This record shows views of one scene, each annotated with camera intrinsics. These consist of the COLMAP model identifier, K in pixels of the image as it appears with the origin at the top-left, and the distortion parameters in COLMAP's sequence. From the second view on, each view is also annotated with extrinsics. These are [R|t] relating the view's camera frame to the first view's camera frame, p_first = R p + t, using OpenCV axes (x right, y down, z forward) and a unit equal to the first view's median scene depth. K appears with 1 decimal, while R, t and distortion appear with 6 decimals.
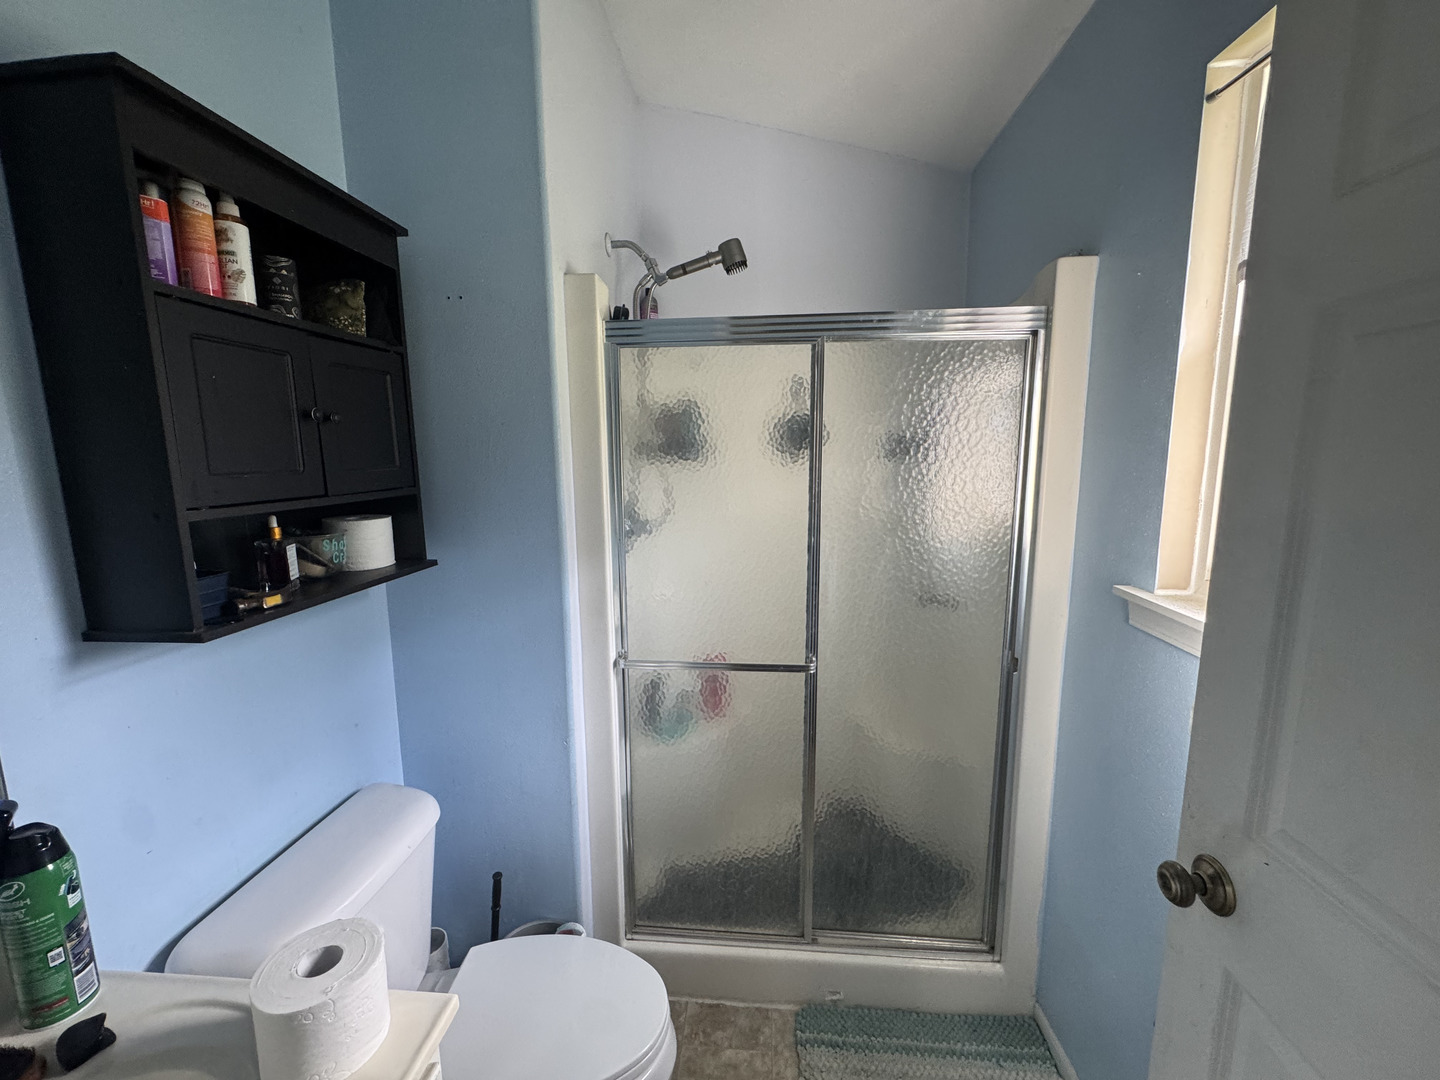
lens RADIAL K [[576.1, 0, 719.6], [0, 576.1, 544.0], [0, 0, 1]] dist [-0.002709, 0.000742]
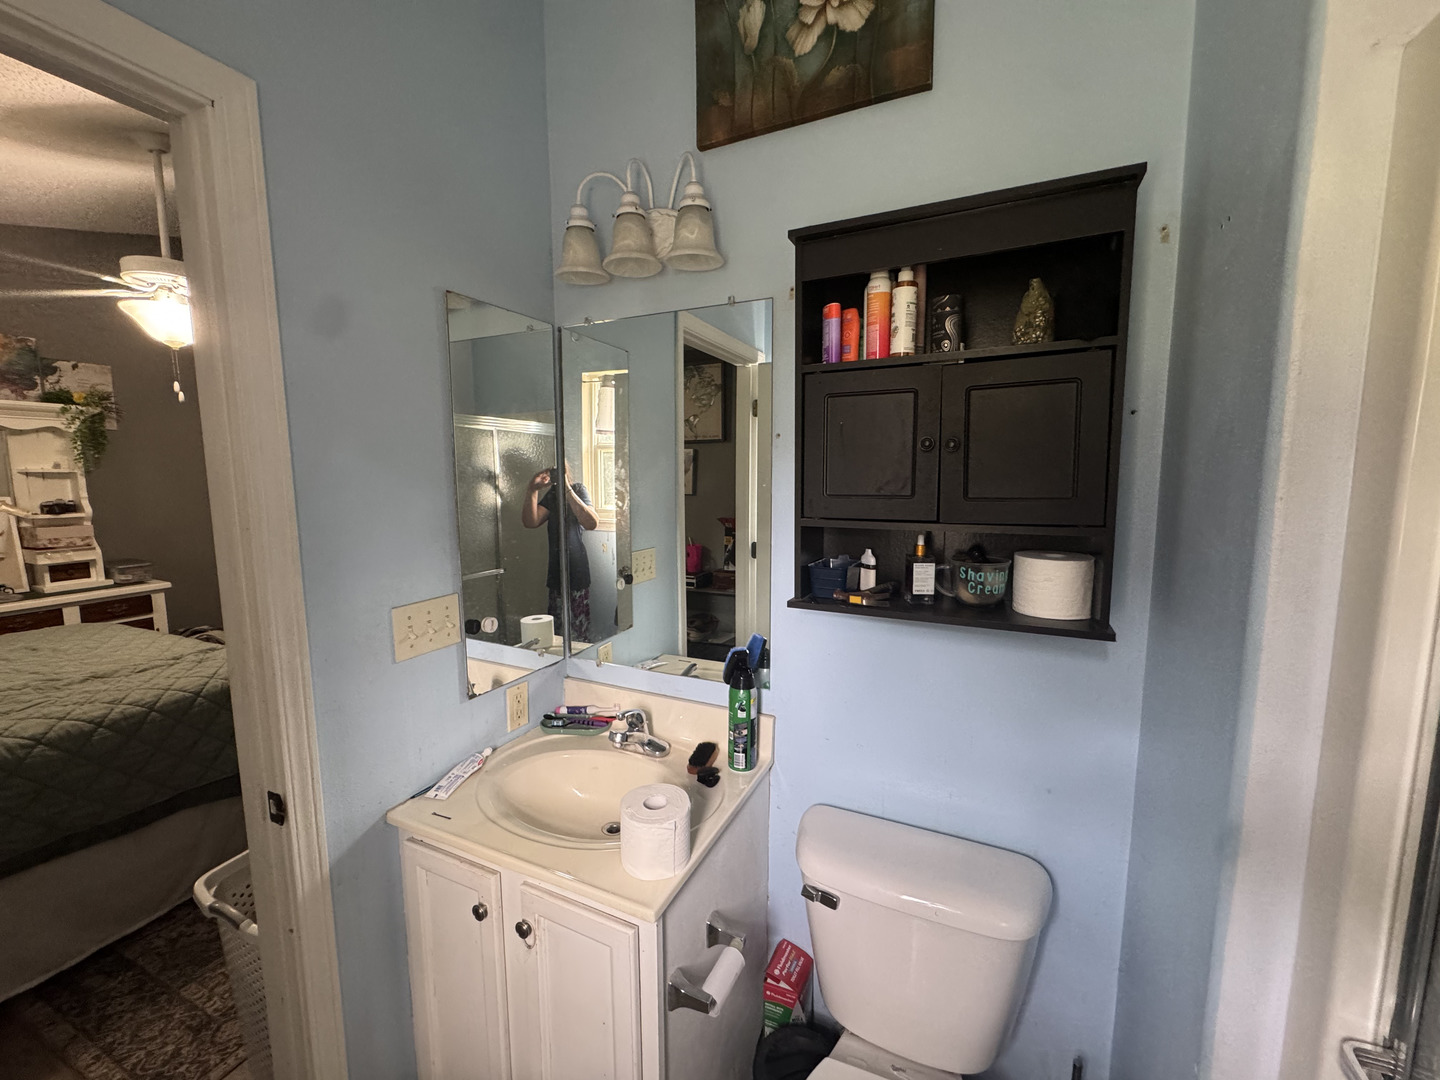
lens RADIAL K [[576.1, 0, 720.2], [0, 576.1, 533.2], [0, 0, 1]] dist [-0.002709, 0.000742]
pose [[-0.340231, 0.104273, -0.934543, 0.363593], [-0.144199, 0.976293, 0.161429, -0.158620], [0.929220, 0.189683, -0.317129, 0.898208]]
